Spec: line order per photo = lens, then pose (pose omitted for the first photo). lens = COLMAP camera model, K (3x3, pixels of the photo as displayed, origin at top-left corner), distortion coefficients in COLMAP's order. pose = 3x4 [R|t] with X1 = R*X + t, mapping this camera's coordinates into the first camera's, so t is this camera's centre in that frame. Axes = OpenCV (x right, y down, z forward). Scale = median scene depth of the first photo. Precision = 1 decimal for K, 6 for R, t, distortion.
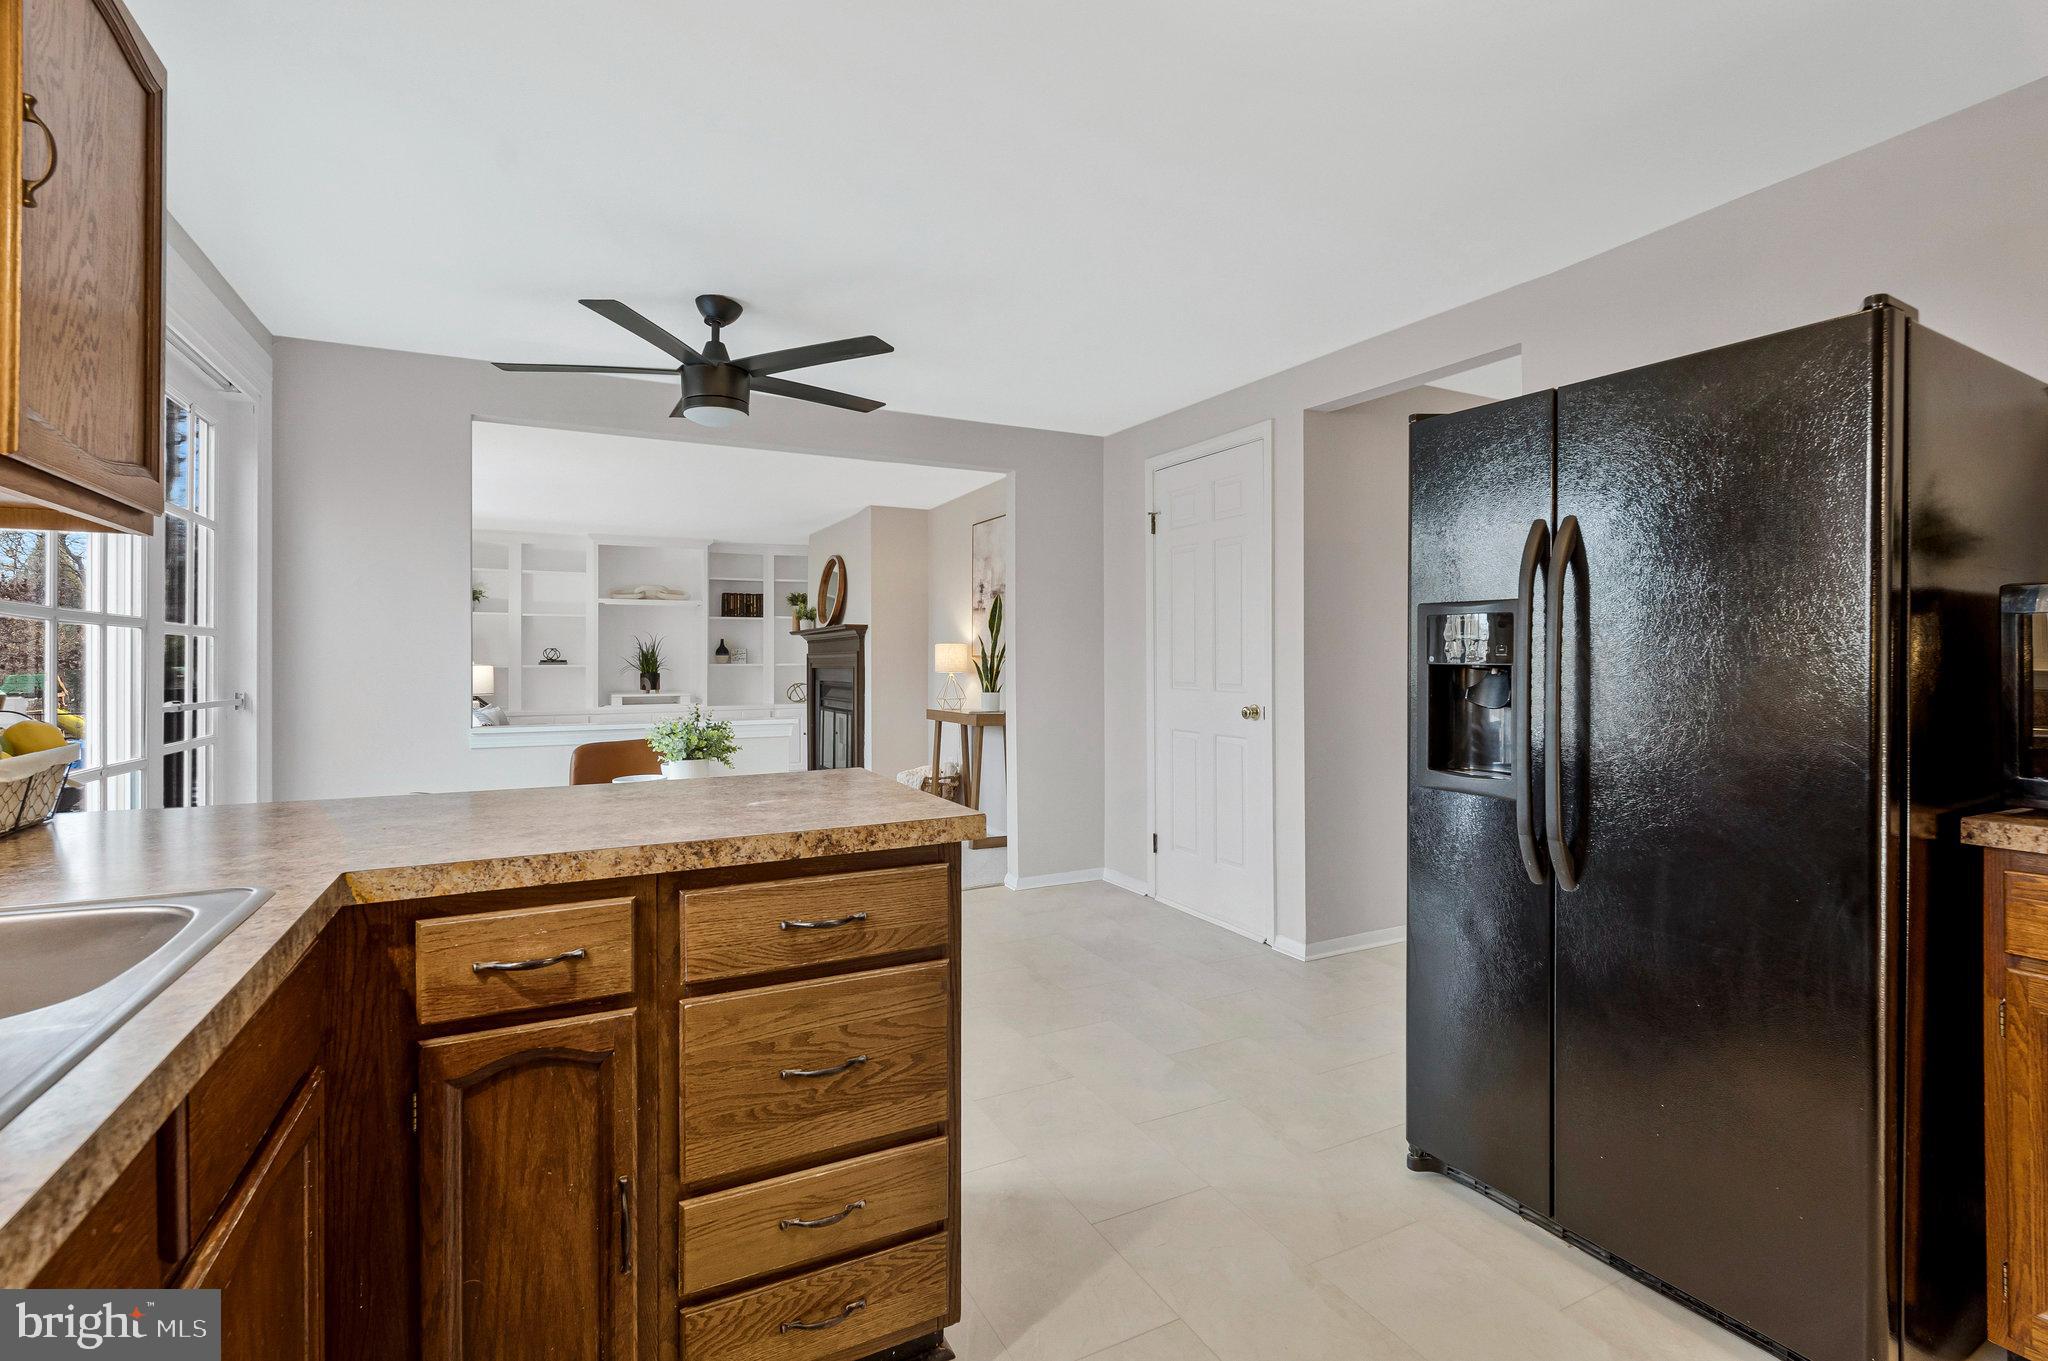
lens RADIAL K [[933.7, 0, 1022.5], [0, 933.7, 645.4], [0, 0, 1]] dist [-0.014269, -0.000079]
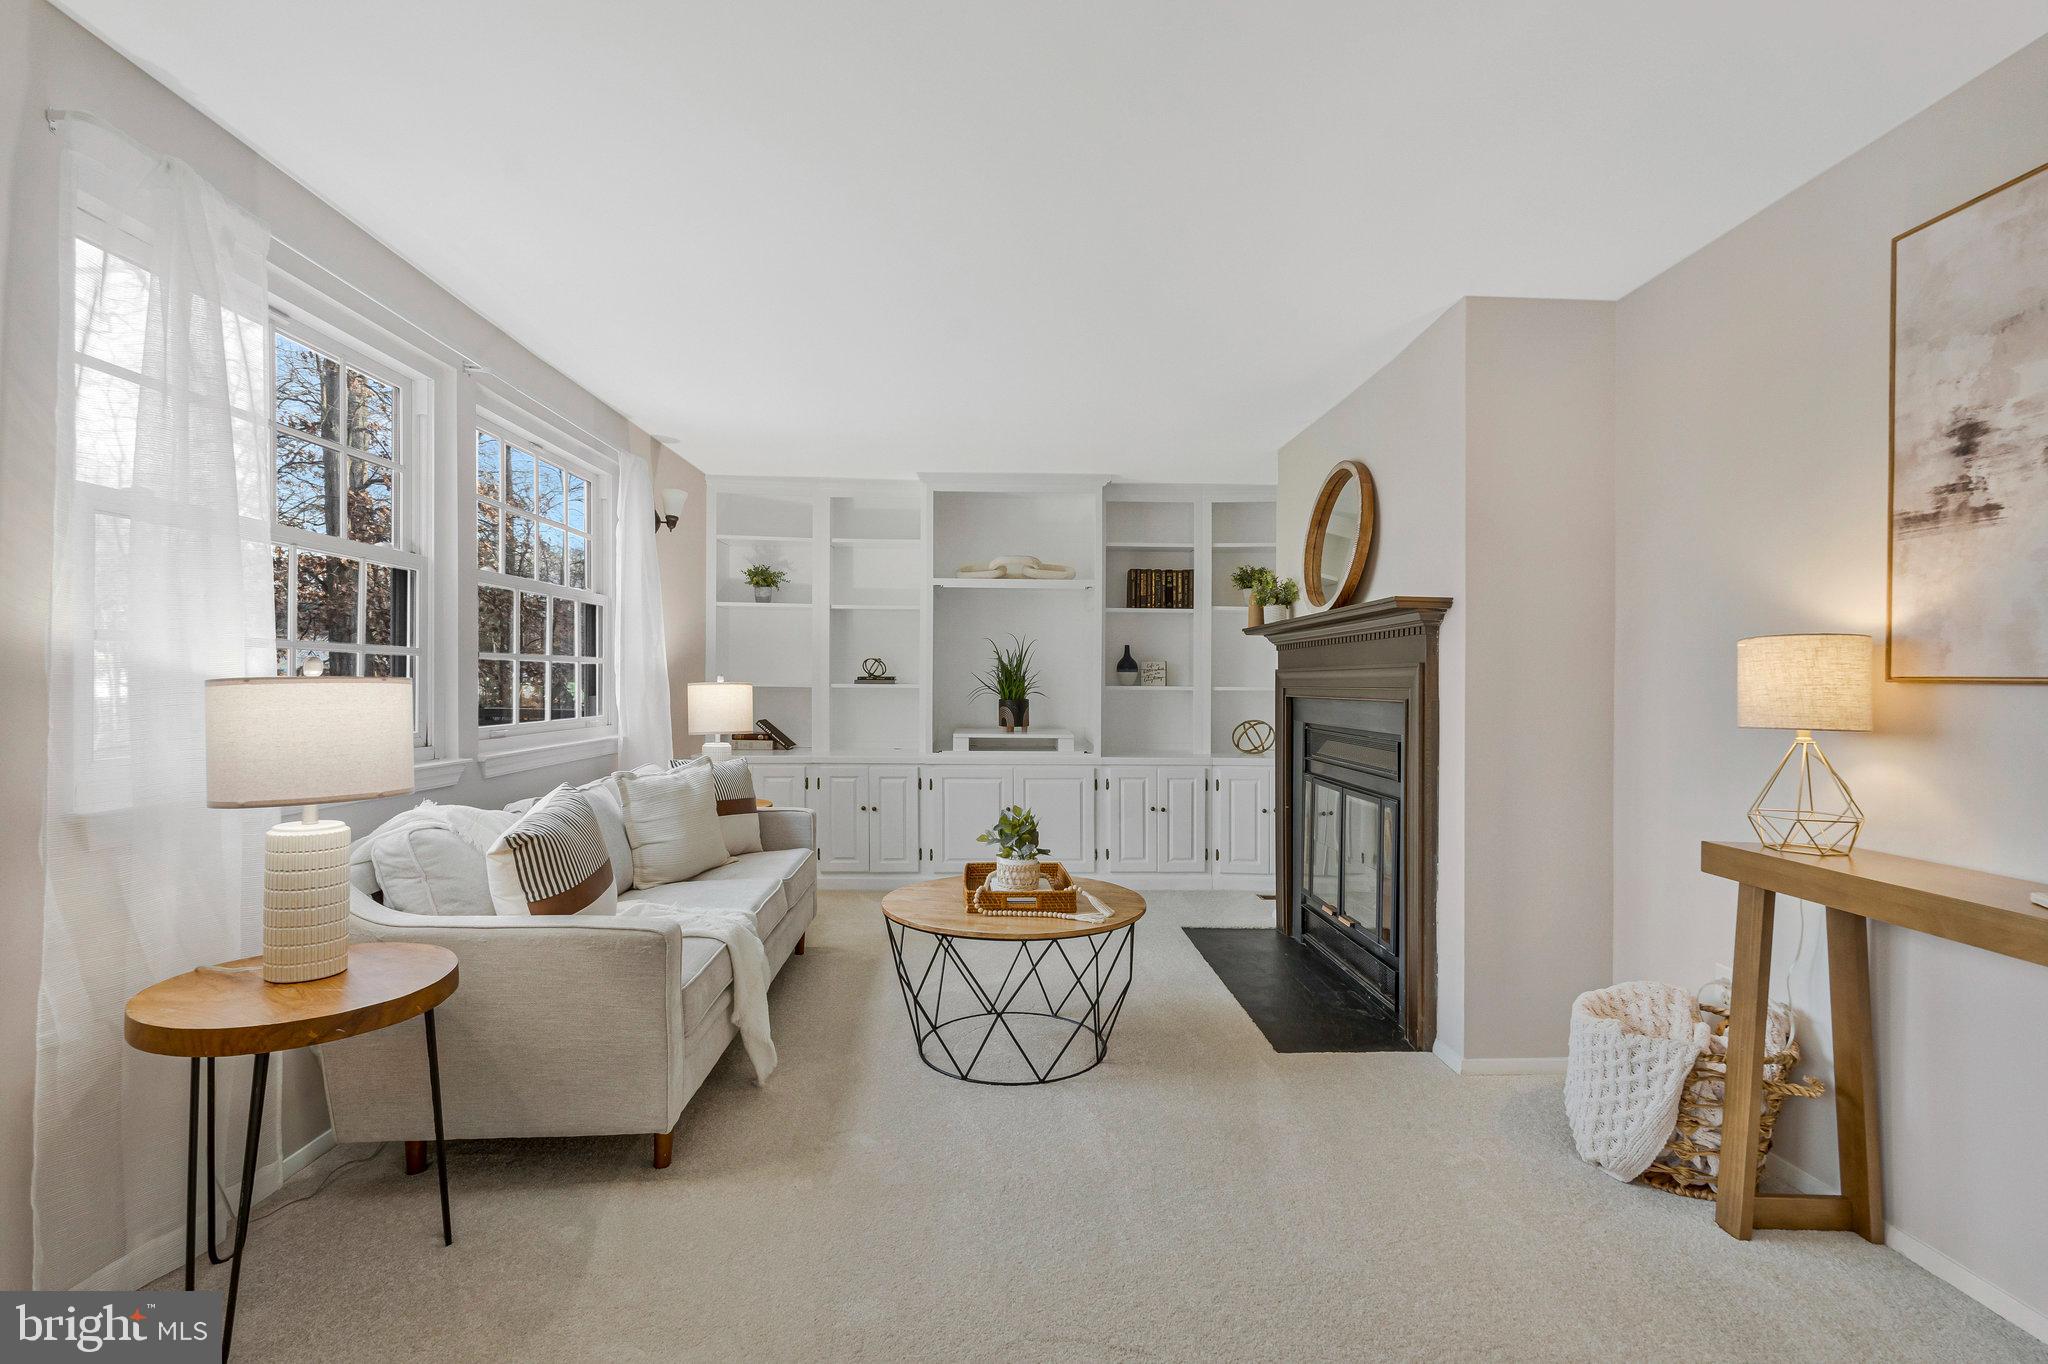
lens RADIAL K [[919.0, 0, 1024.0], [0, 919.0, 682.0], [0, 0, 1]] dist [-0.000633, 0.000011]
pose [[0.902866, 0.012355, -0.429745, -0.140683], [-0.004627, 0.999808, 0.019024, 0.006999], [0.429898, -0.015188, 0.902750, 0.484246]]
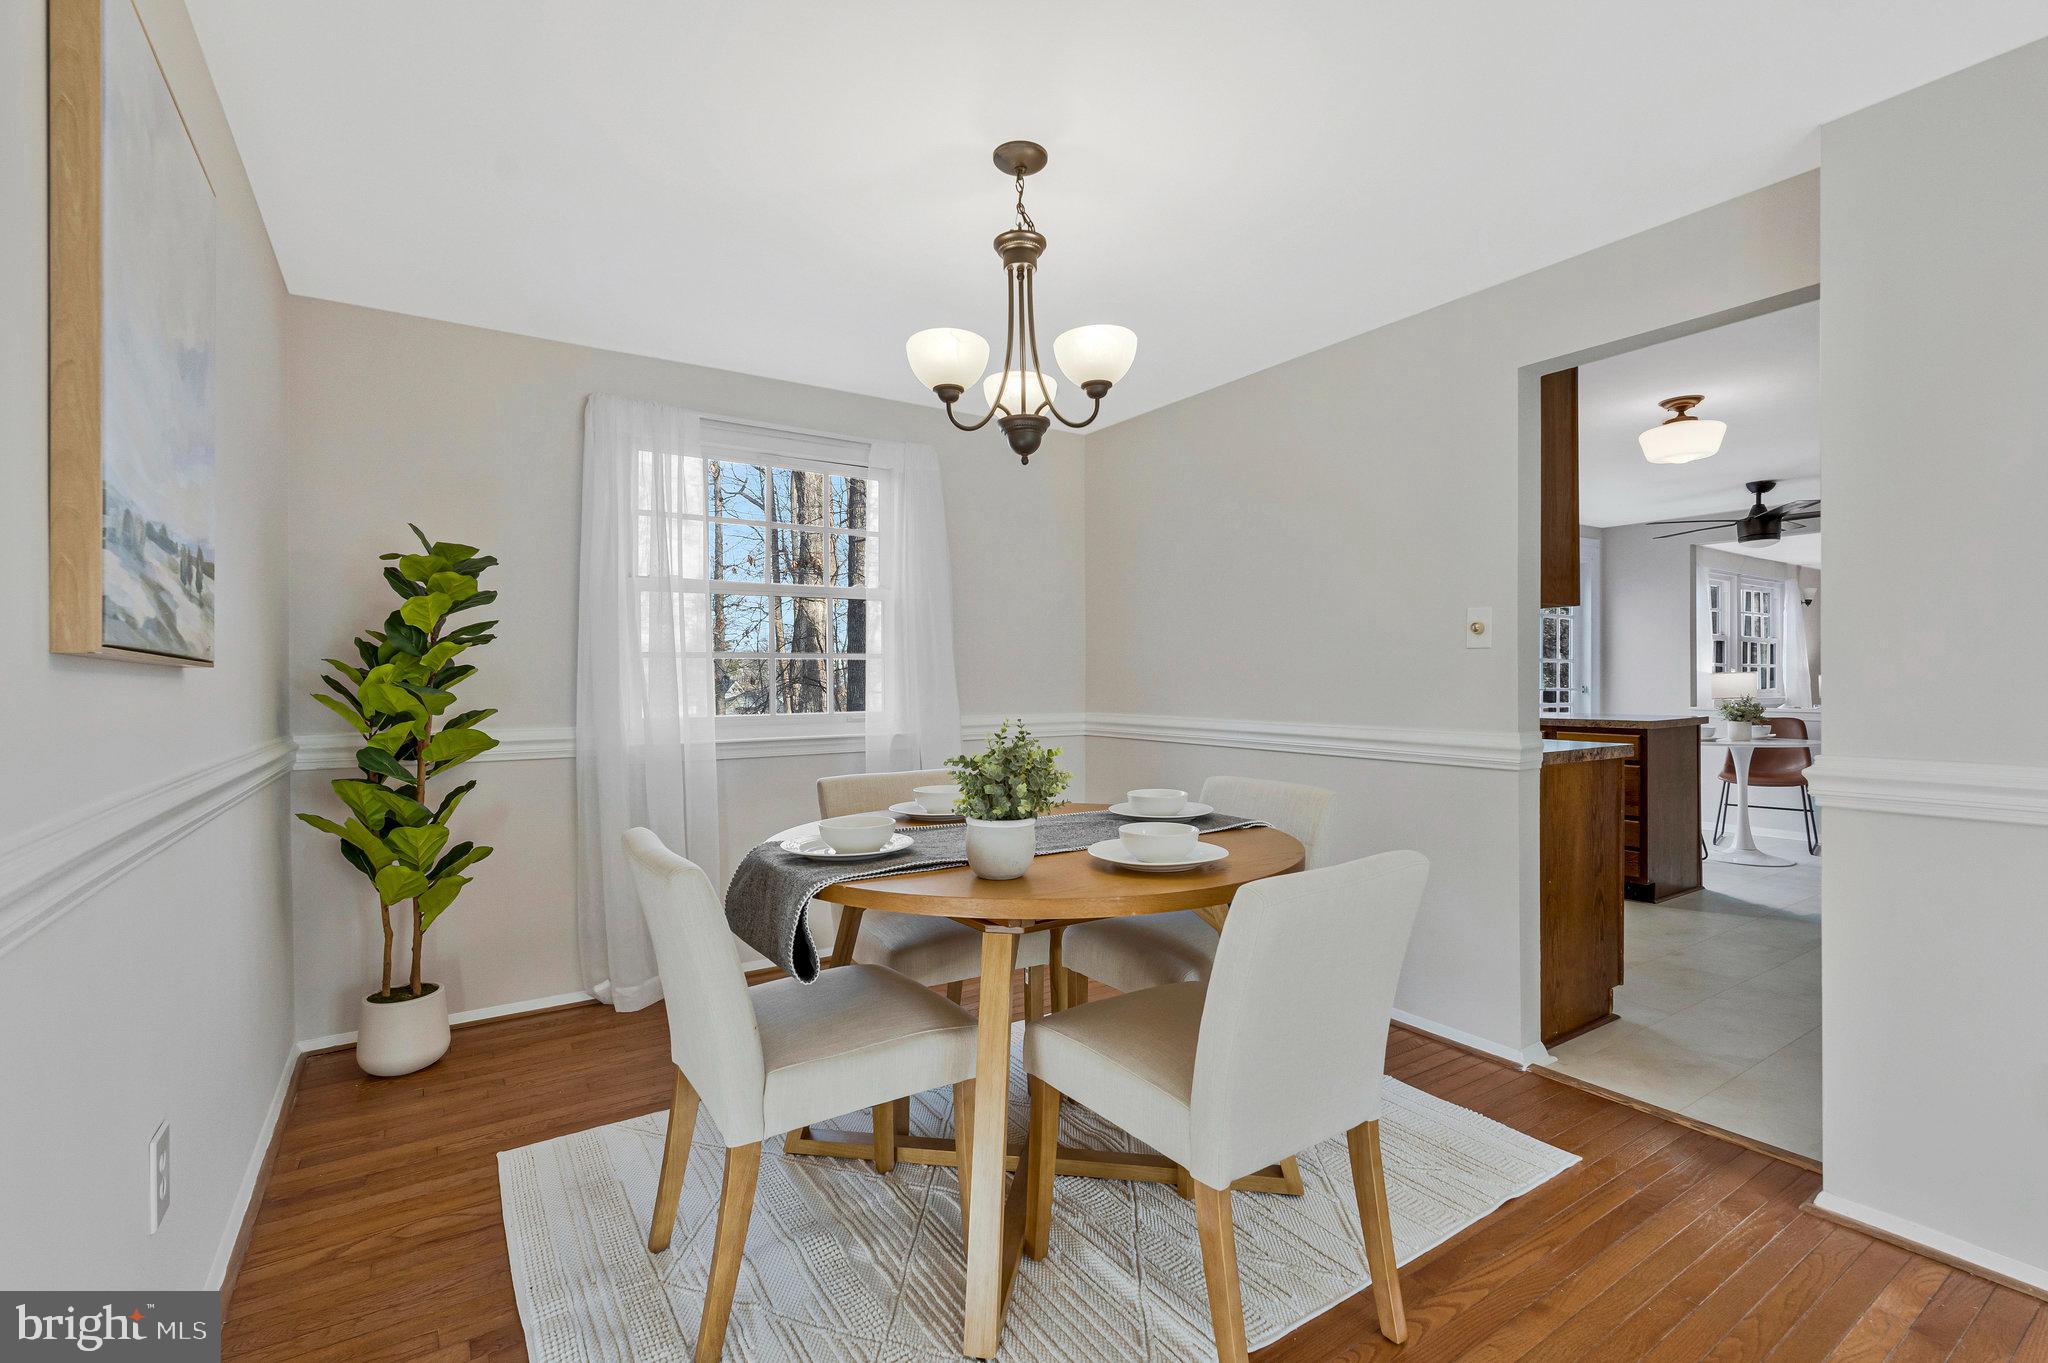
lens RADIAL K [[905.1, 0, 1024.0], [0, 905.1, 681.5], [0, 0, 1]] dist [-0.006962, -0.000340]
pose [[0.102581, 0.010125, -0.994673, 0.500712], [0.017755, 0.999770, 0.012008, -0.004689], [0.994566, -0.018893, 0.102378, -0.252892]]
